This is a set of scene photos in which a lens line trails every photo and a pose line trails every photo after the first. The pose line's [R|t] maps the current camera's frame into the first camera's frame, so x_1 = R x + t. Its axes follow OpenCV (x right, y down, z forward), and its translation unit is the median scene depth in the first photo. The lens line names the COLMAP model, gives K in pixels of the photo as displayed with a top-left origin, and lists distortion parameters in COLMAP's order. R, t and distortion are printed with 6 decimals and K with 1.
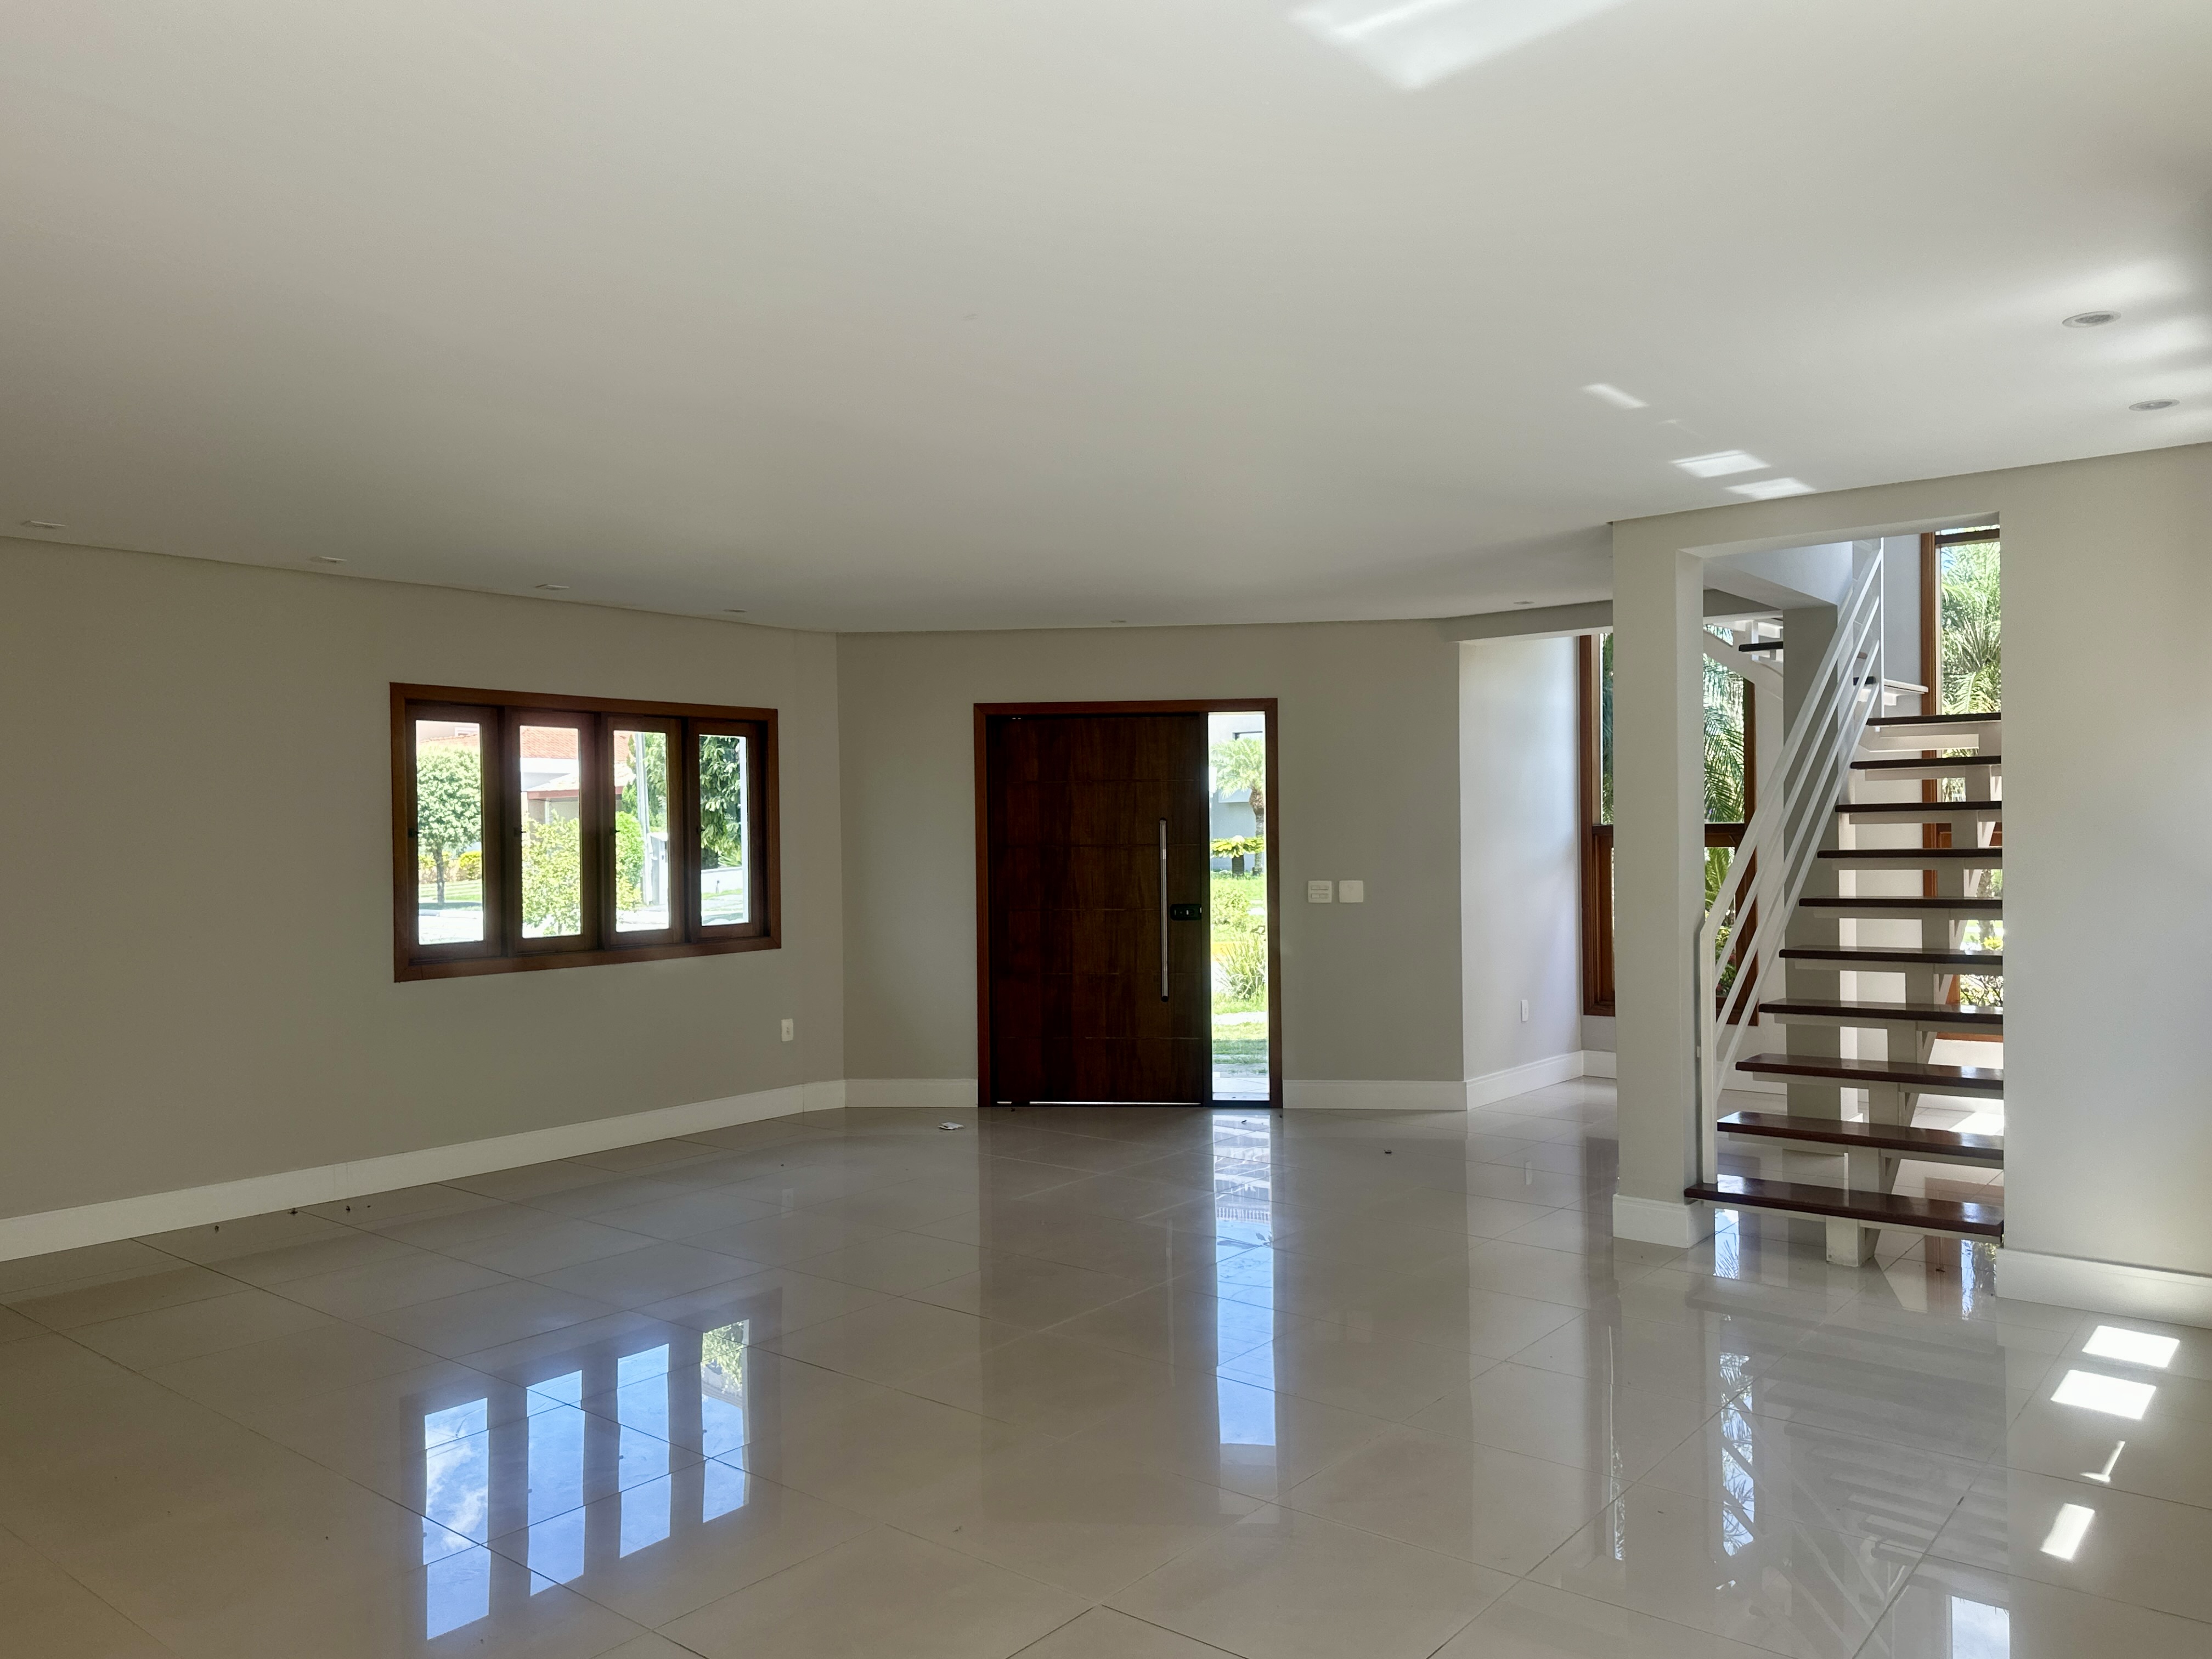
lens RADIAL K [[1637.9, 0, 1098.8], [0, 1637.9, 828.4], [0, 0, 1]] dist [0.097495, -0.105081]
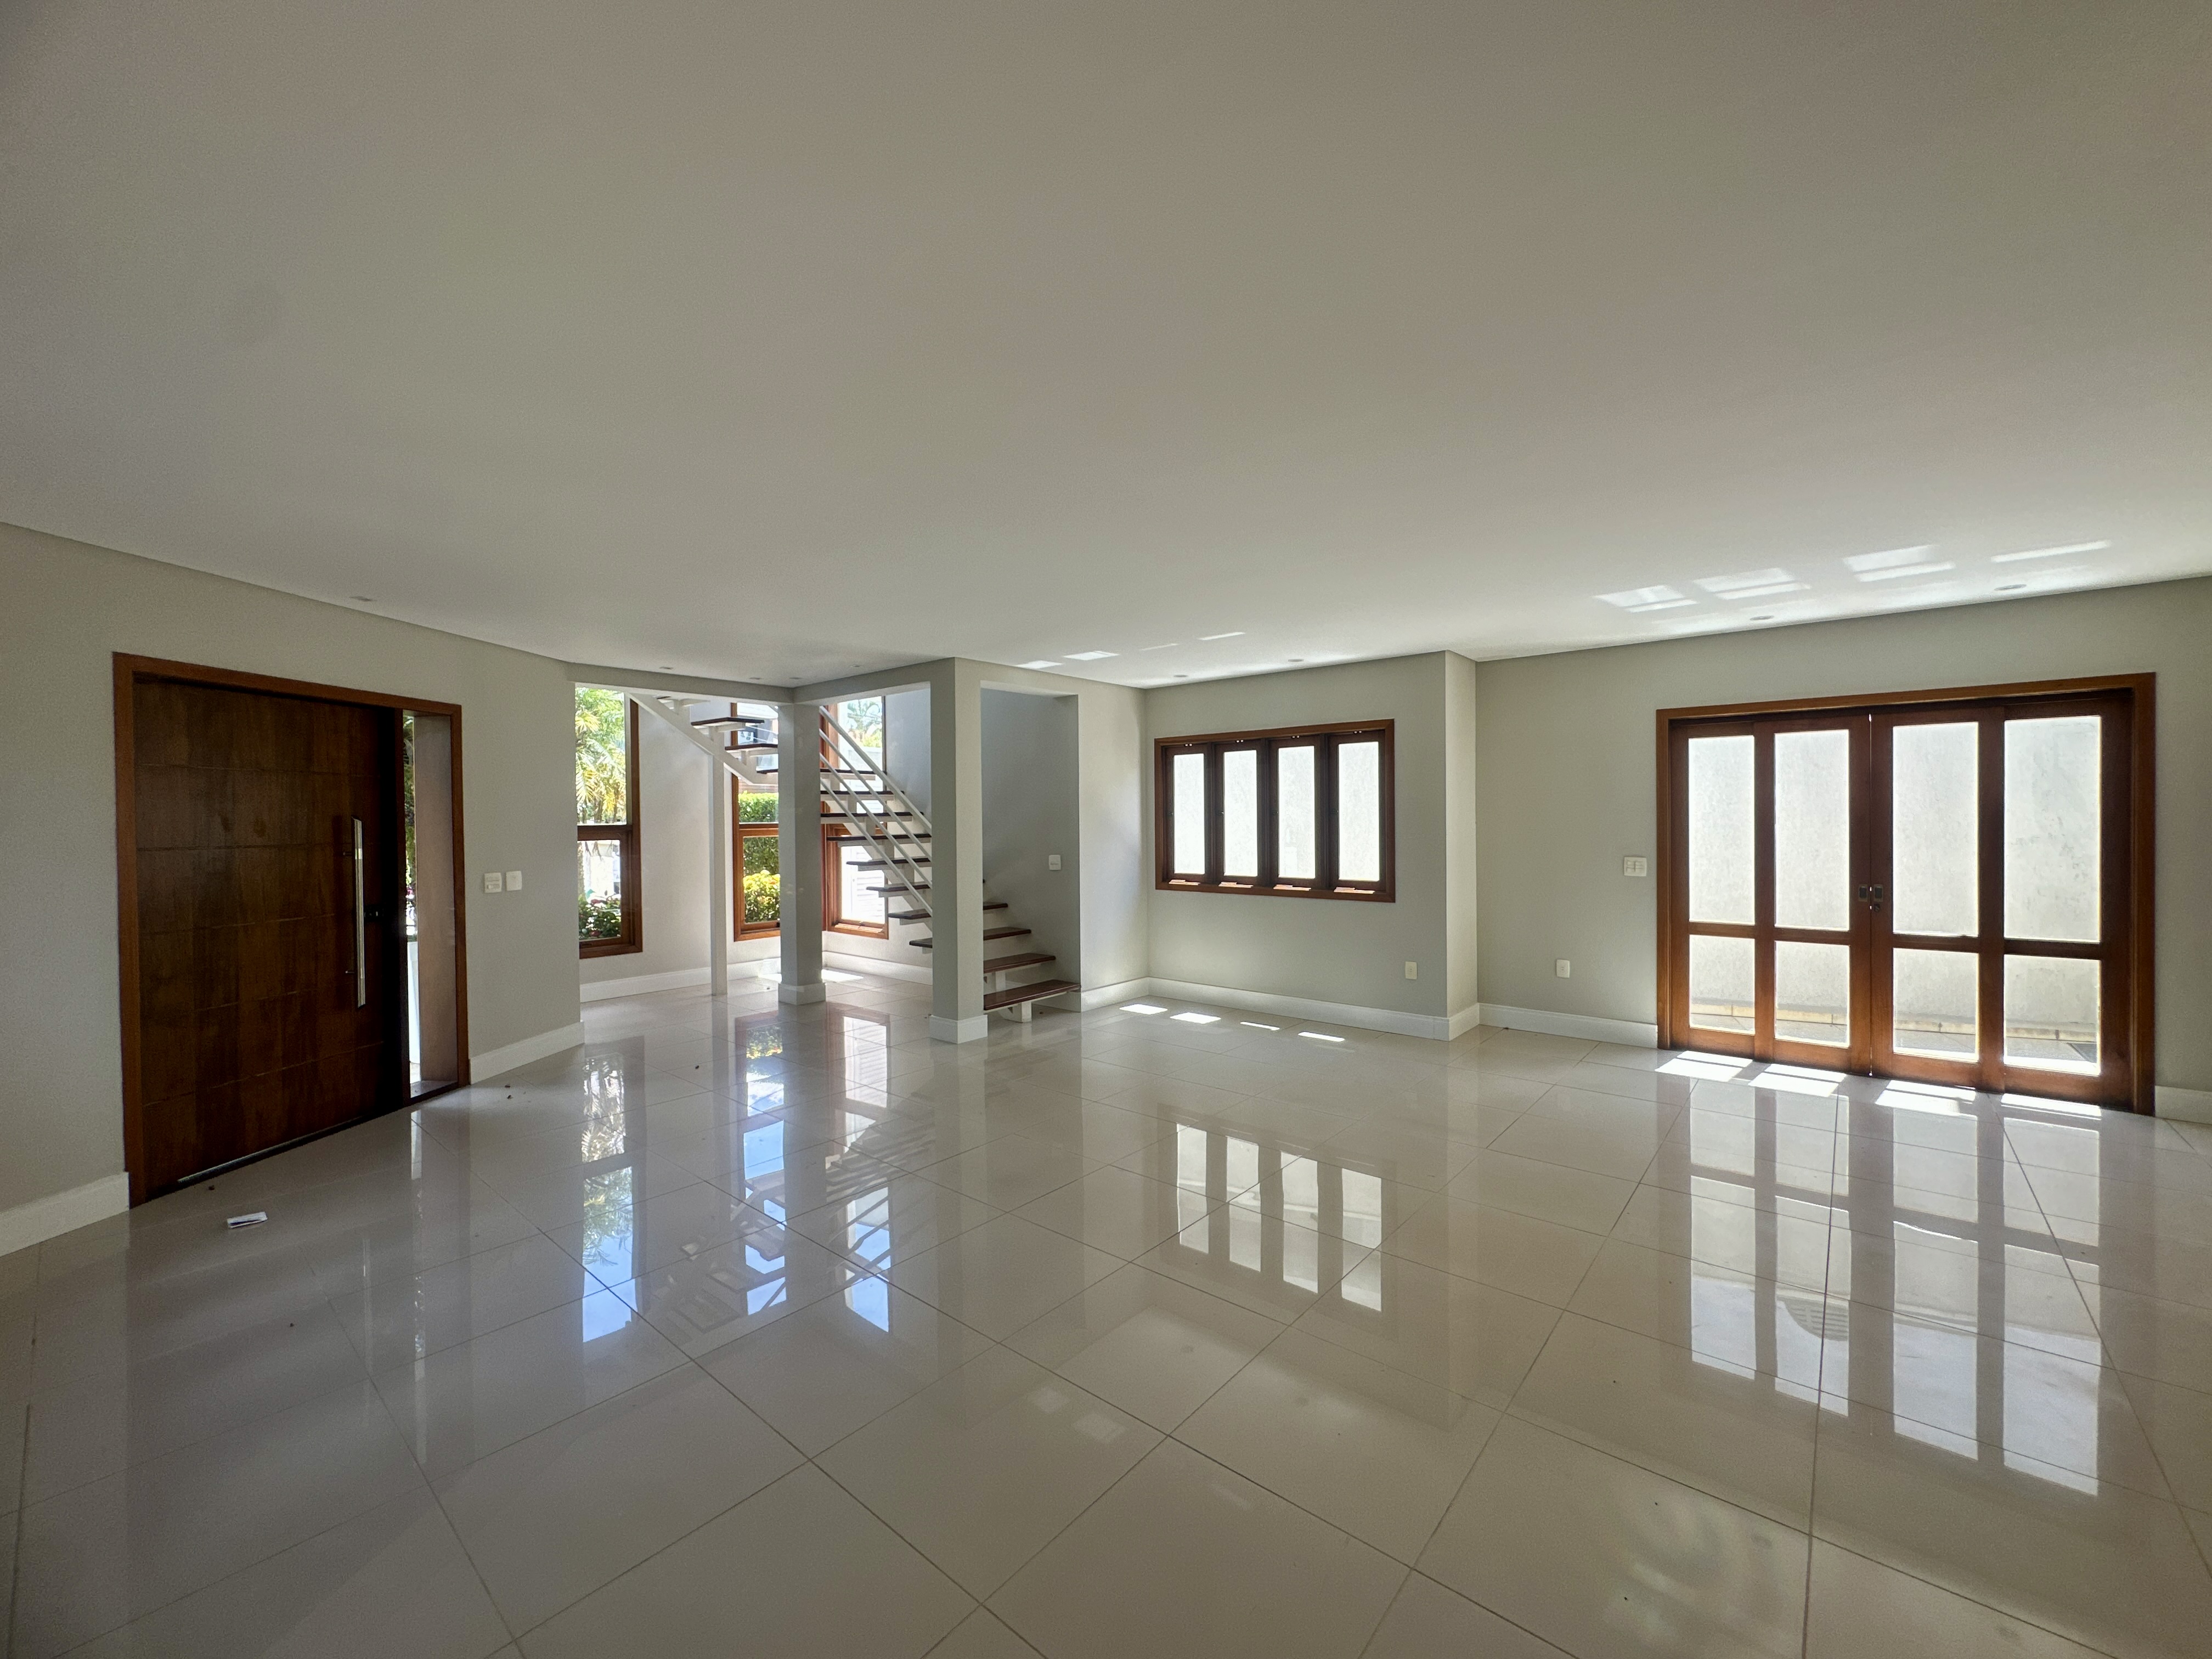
lens RADIAL K [[887.6, 0, 1114.0], [0, 887.6, 827.3], [0, 0, 1]] dist [-0.002235, 0.001656]
pose [[-0.000954, -0.000016, 1.000000, -0.468214], [0.006514, 0.999979, 0.000022, 0.003444], [-0.999978, 0.006514, -0.000954, 0.568315]]
